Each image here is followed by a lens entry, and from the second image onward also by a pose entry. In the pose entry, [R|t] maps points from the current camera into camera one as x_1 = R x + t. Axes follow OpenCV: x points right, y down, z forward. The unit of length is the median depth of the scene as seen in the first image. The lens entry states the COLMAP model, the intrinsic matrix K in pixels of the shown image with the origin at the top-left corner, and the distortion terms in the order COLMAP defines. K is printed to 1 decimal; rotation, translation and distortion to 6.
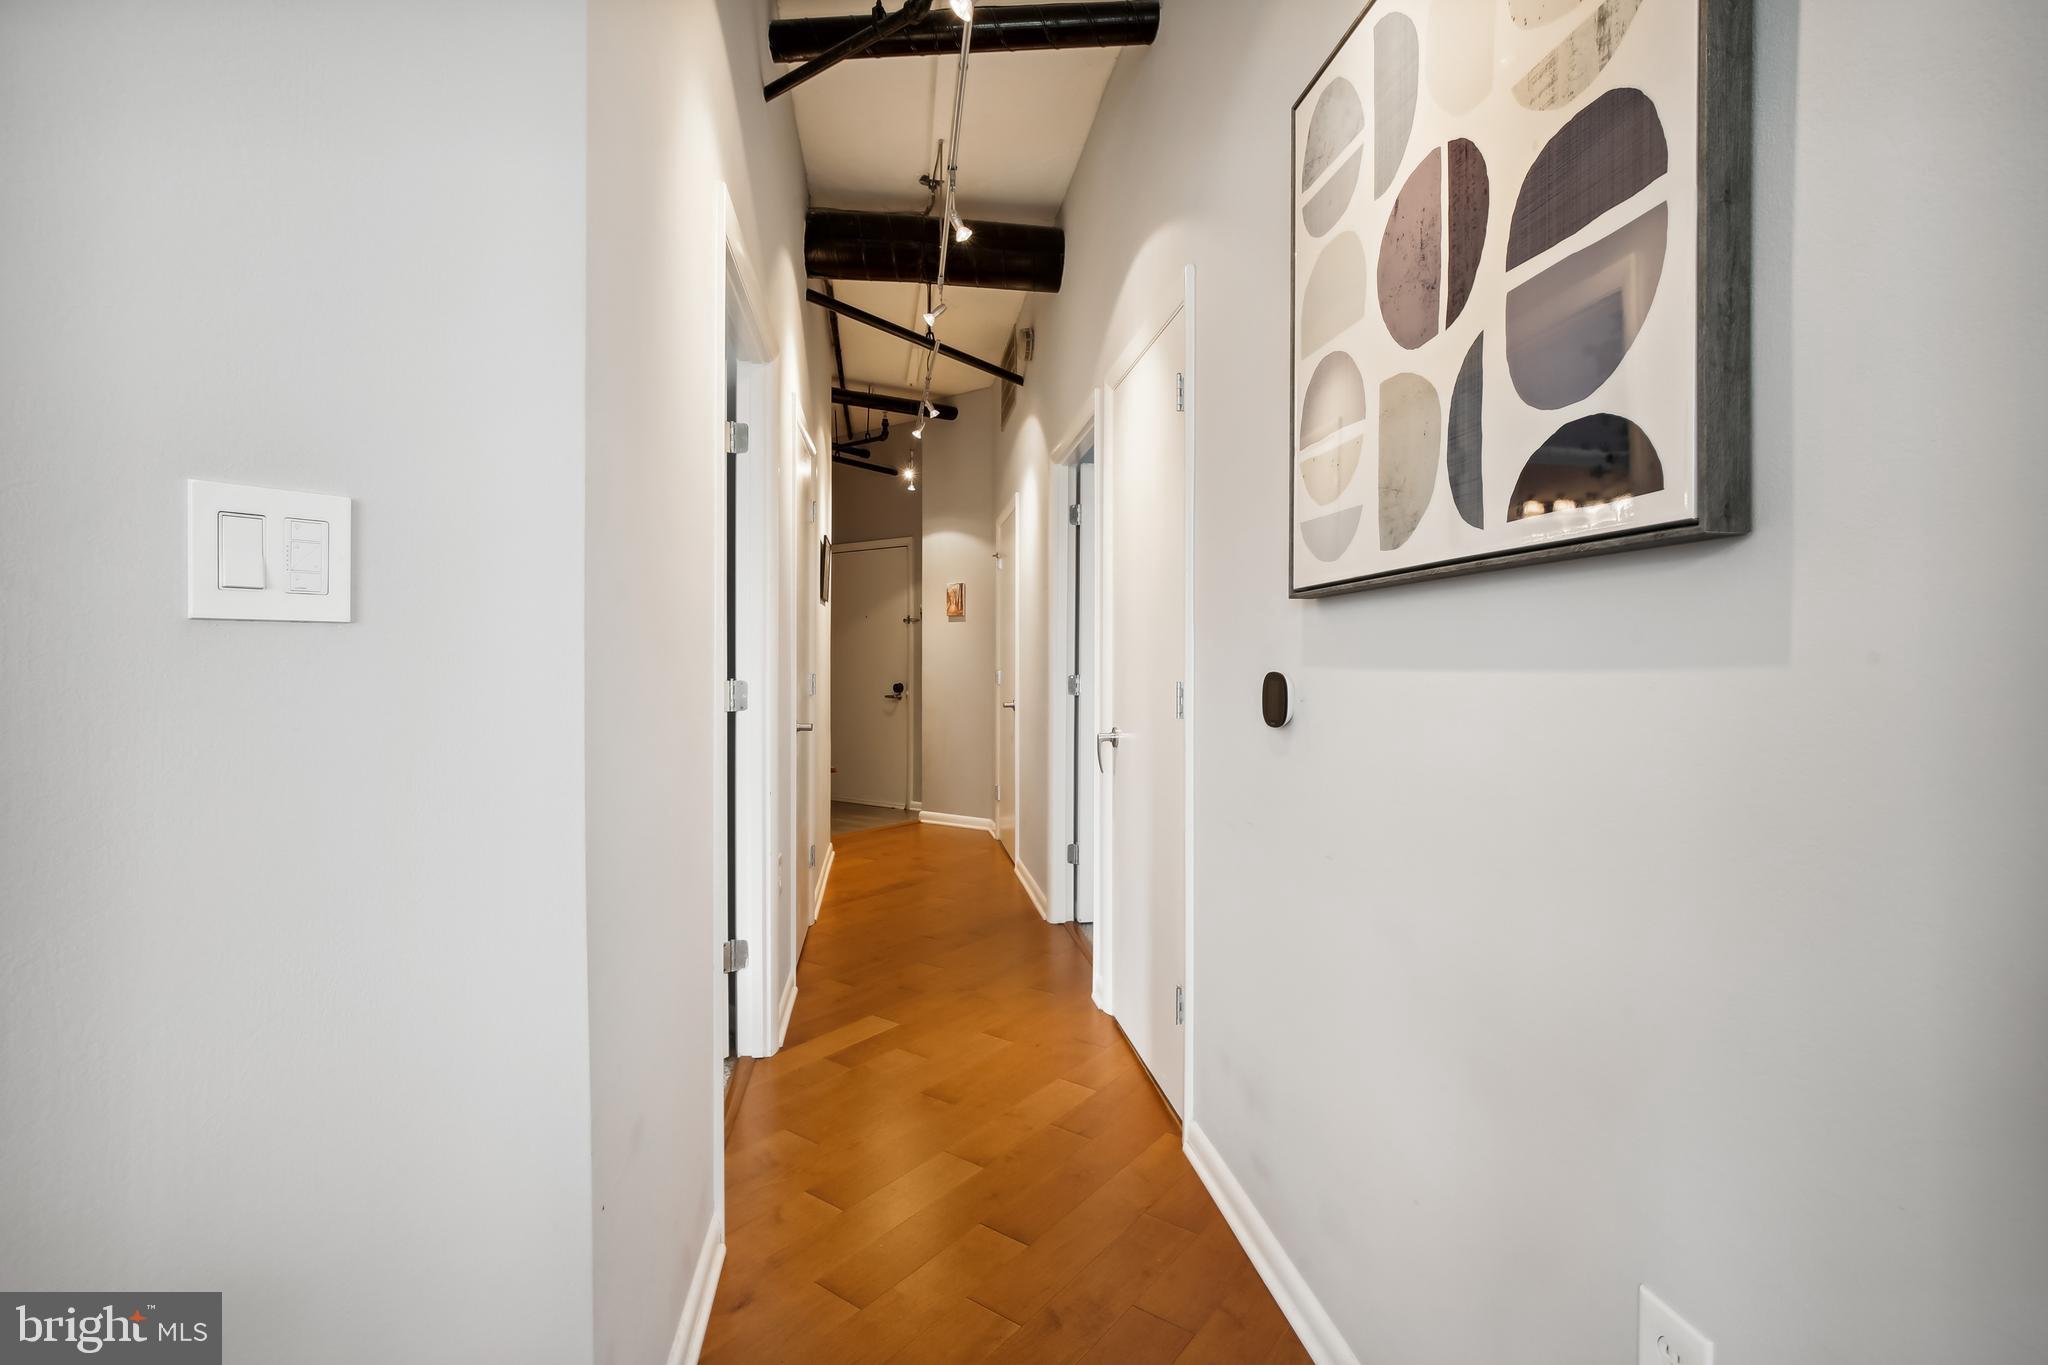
lens RADIAL K [[935.6, 0, 1025.5], [0, 935.6, 662.6], [0, 0, 1]] dist [-0.001645, -0.000113]
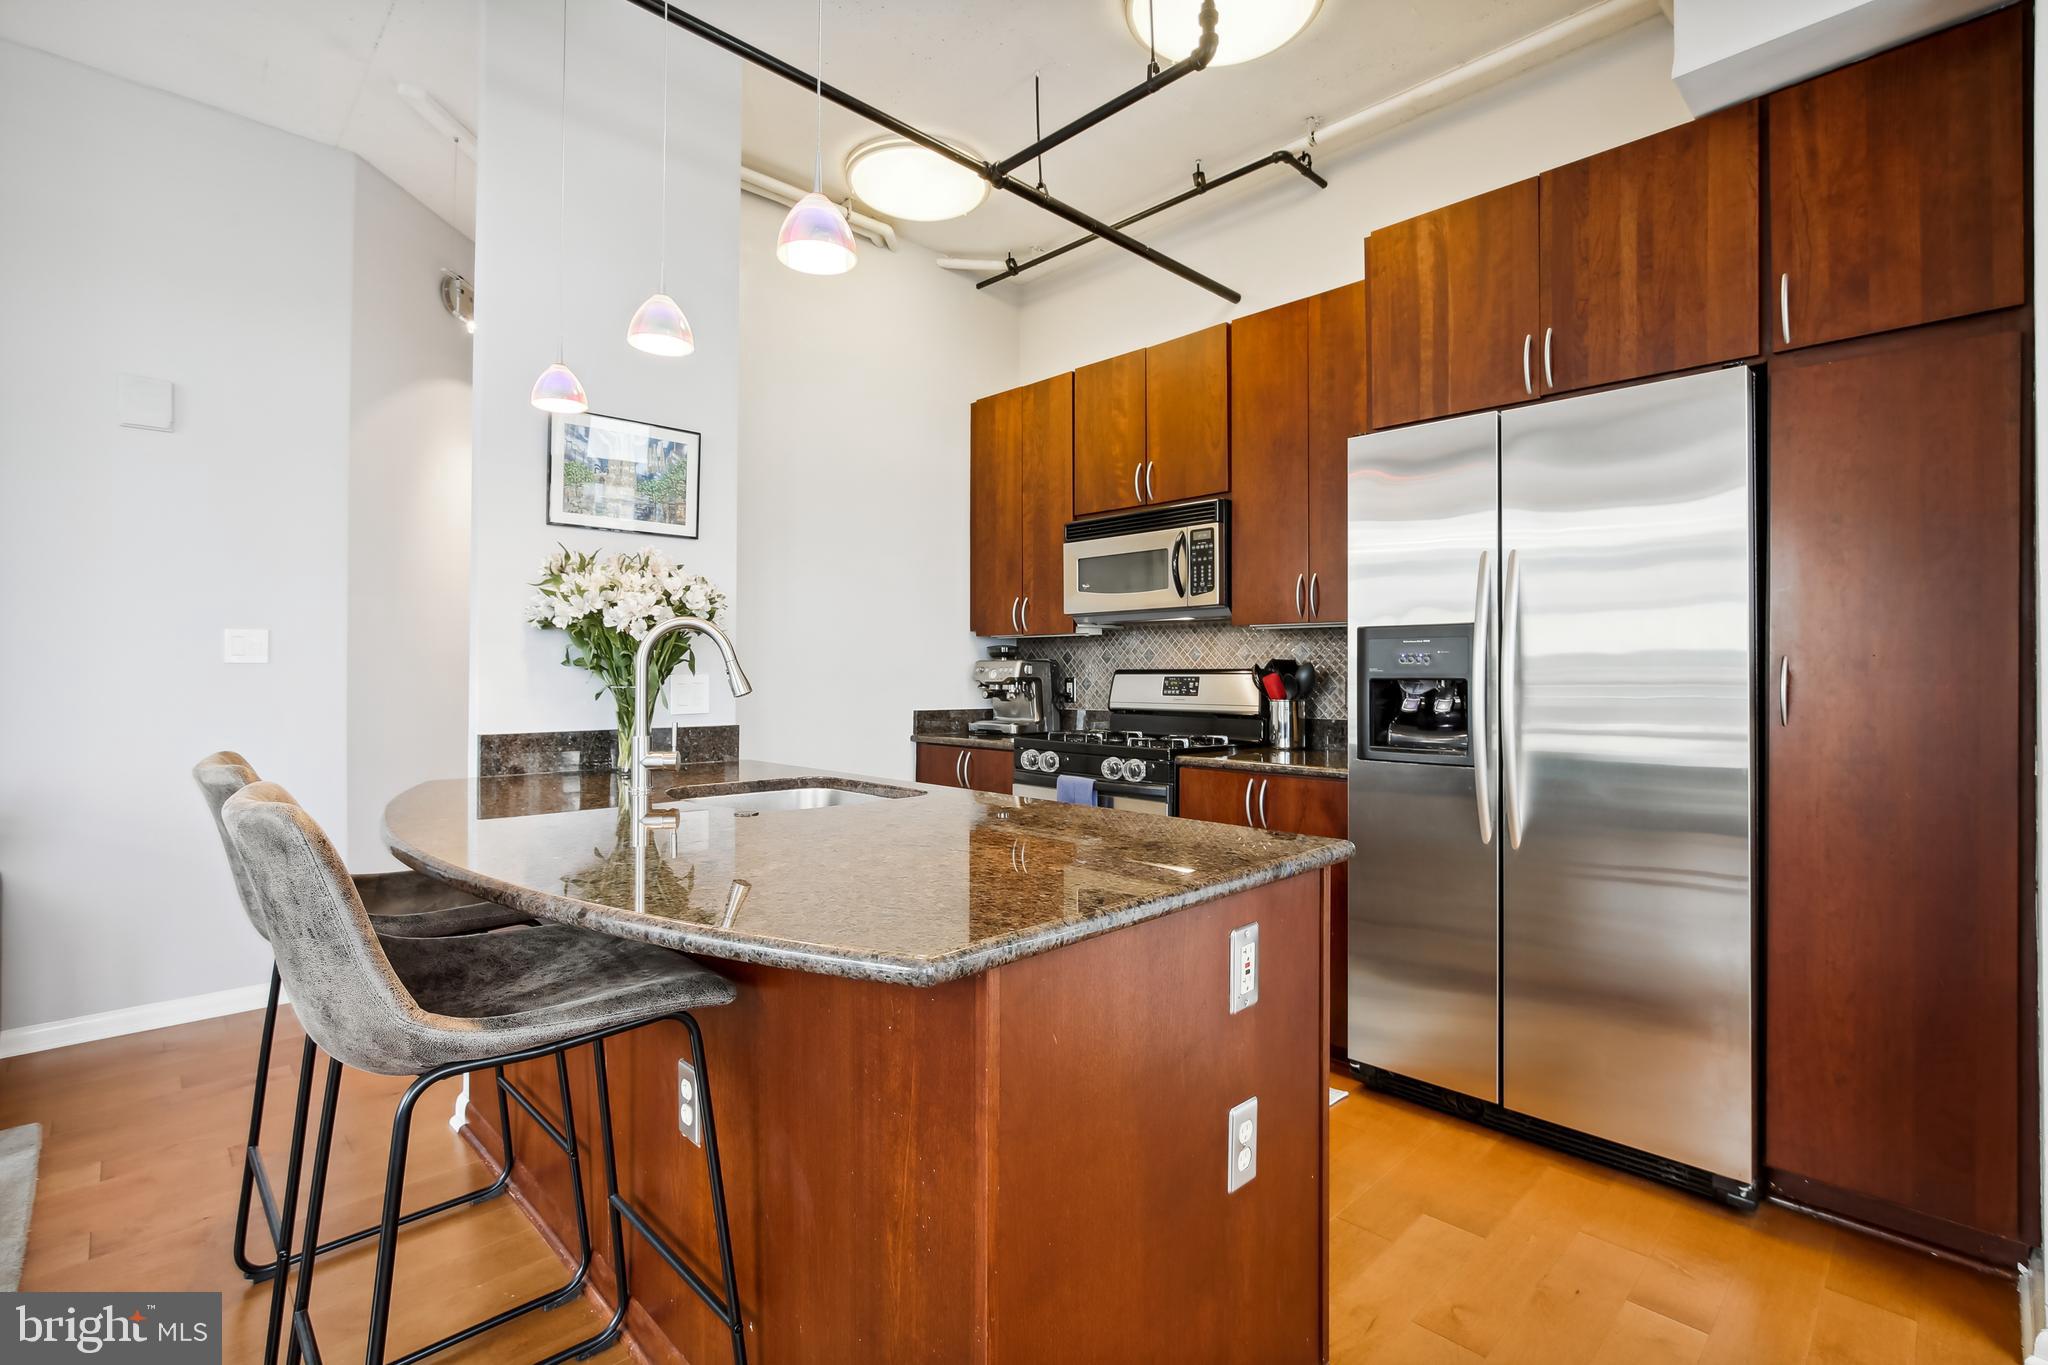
lens RADIAL K [[942.1, 0, 1029.1], [0, 942.1, 664.5], [0, 0, 1]] dist [-0.002212, 0.000078]
pose [[0.986376, 0.000701, -0.164508, 0.918852], [-0.002586, 0.999933, -0.011244, -0.000219], [0.164489, 0.011516, 0.986312, -0.704536]]
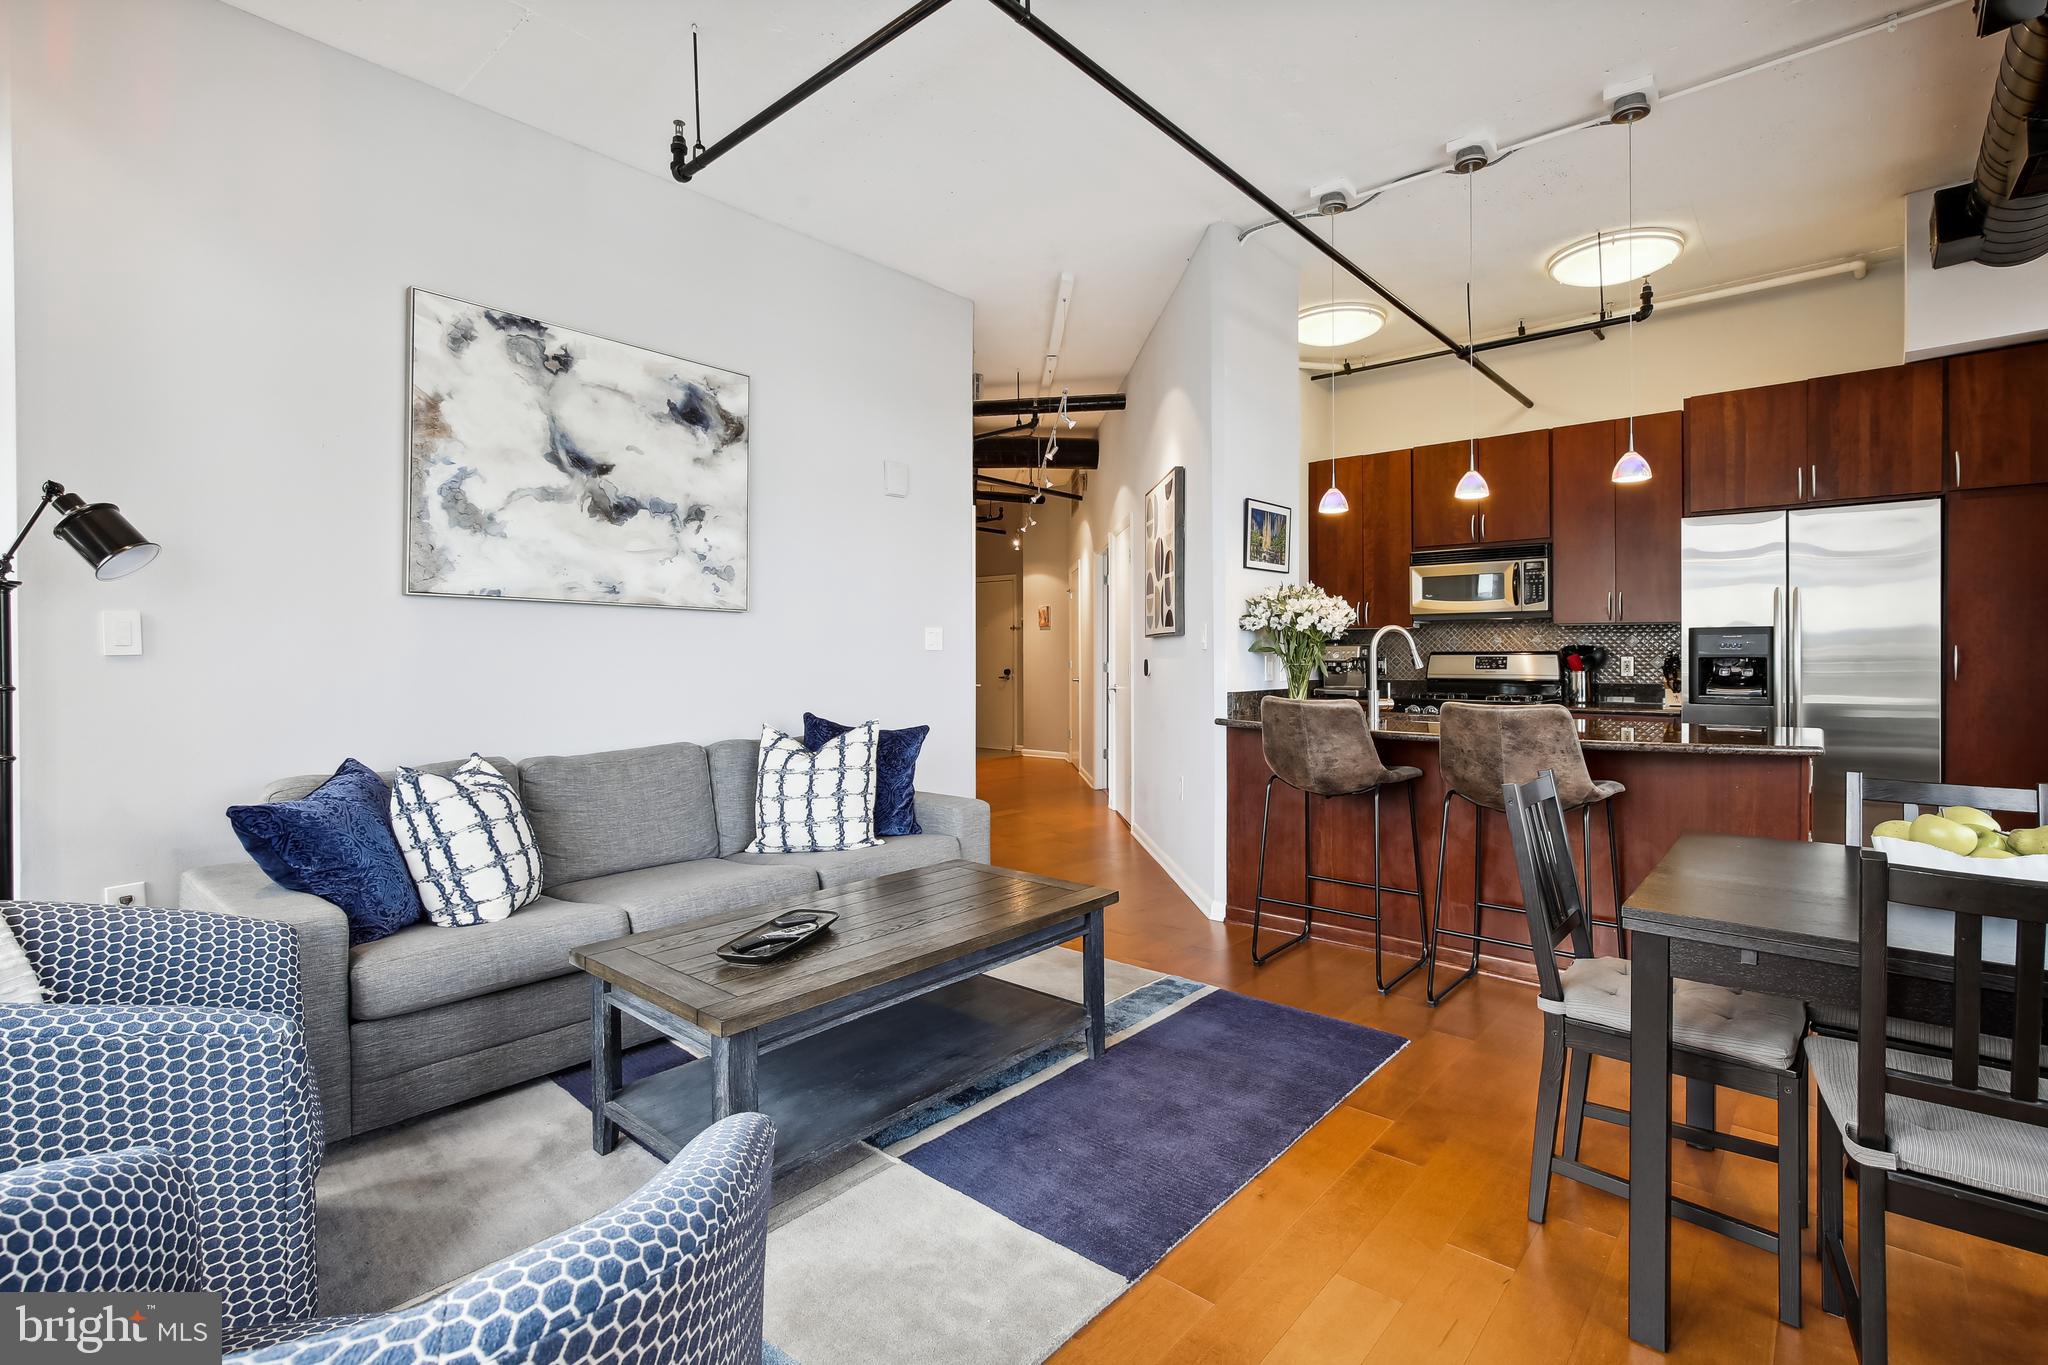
lens RADIAL K [[943.4, 0, 1027.0], [0, 943.4, 659.1], [0, 0, 1]] dist [-0.010779, 0.006891]
pose [[0.996089, -0.000997, -0.088348, 0.091139], [0.001398, 0.999989, 0.004478, -0.003385], [0.088342, -0.004584, 0.996080, -1.447709]]
